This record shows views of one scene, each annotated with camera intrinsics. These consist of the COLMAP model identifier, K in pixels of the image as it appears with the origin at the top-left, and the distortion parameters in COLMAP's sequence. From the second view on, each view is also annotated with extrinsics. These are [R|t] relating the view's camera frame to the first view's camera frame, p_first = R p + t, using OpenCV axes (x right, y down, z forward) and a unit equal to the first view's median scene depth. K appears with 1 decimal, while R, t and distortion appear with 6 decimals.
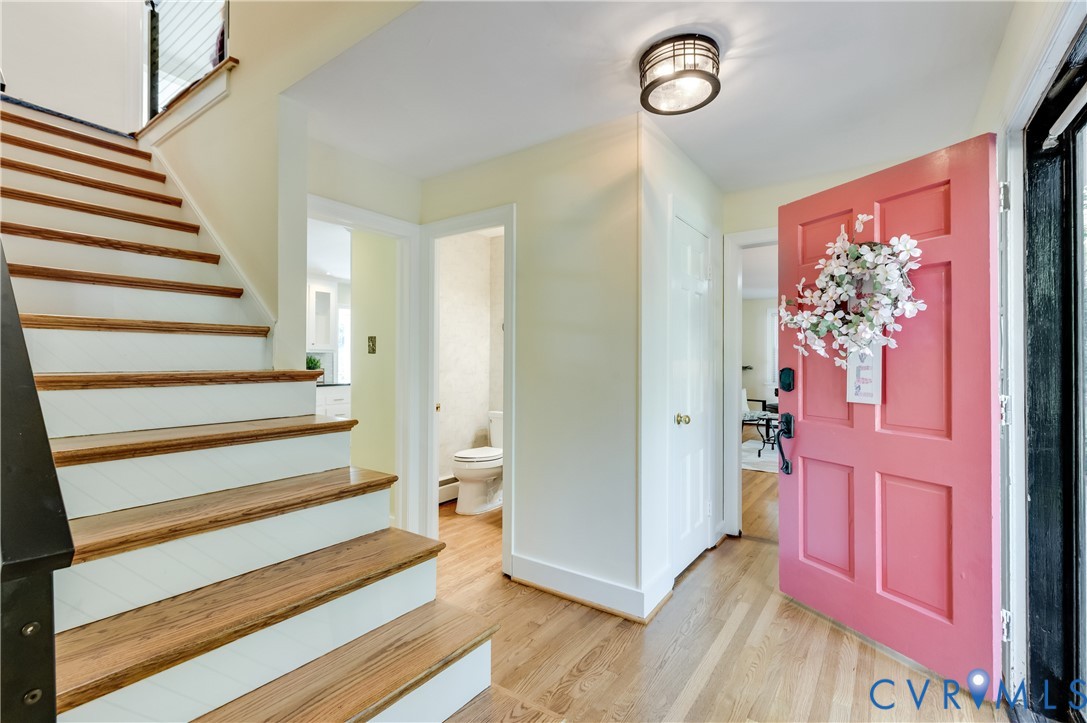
lens RADIAL K [[491.0, 0, 543.4], [0, 491.0, 360.0], [0, 0, 1]] dist [-0.003285, -0.000054]
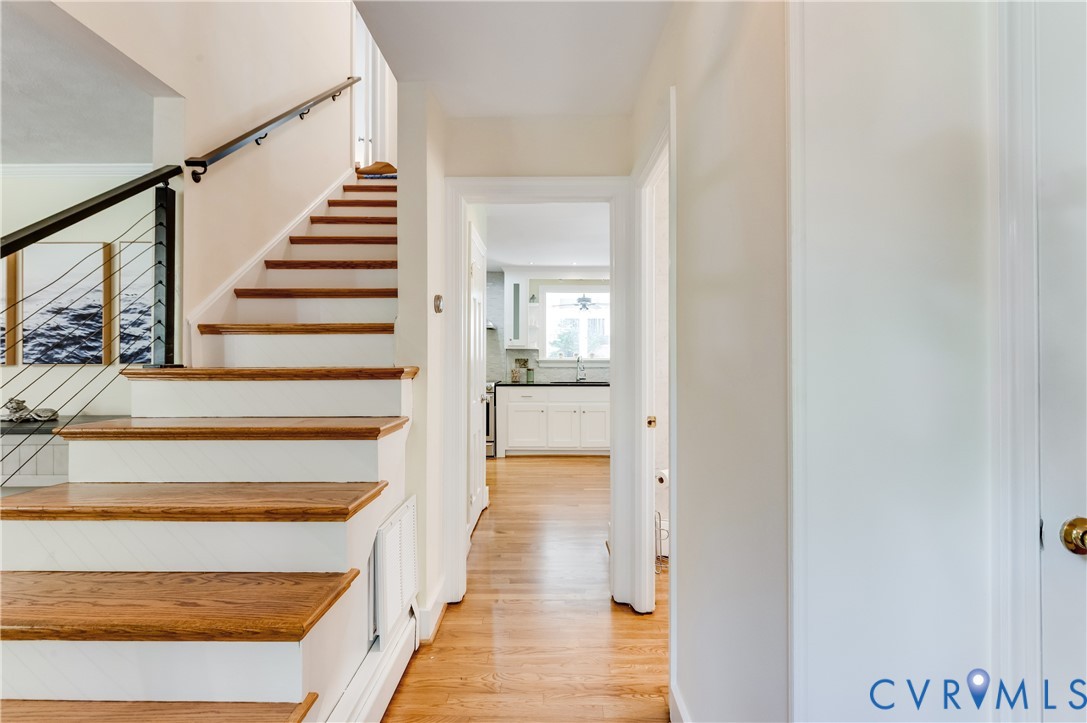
lens RADIAL K [[491.0, 0, 546.0], [0, 491.0, 355.7], [0, 0, 1]] dist [-0.003285, -0.000054]
pose [[0.585189, -0.010956, -0.810823, 0.632722], [0.003981, 0.999935, -0.010637, 0.013932], [0.810887, 0.002997, 0.585195, 1.029102]]
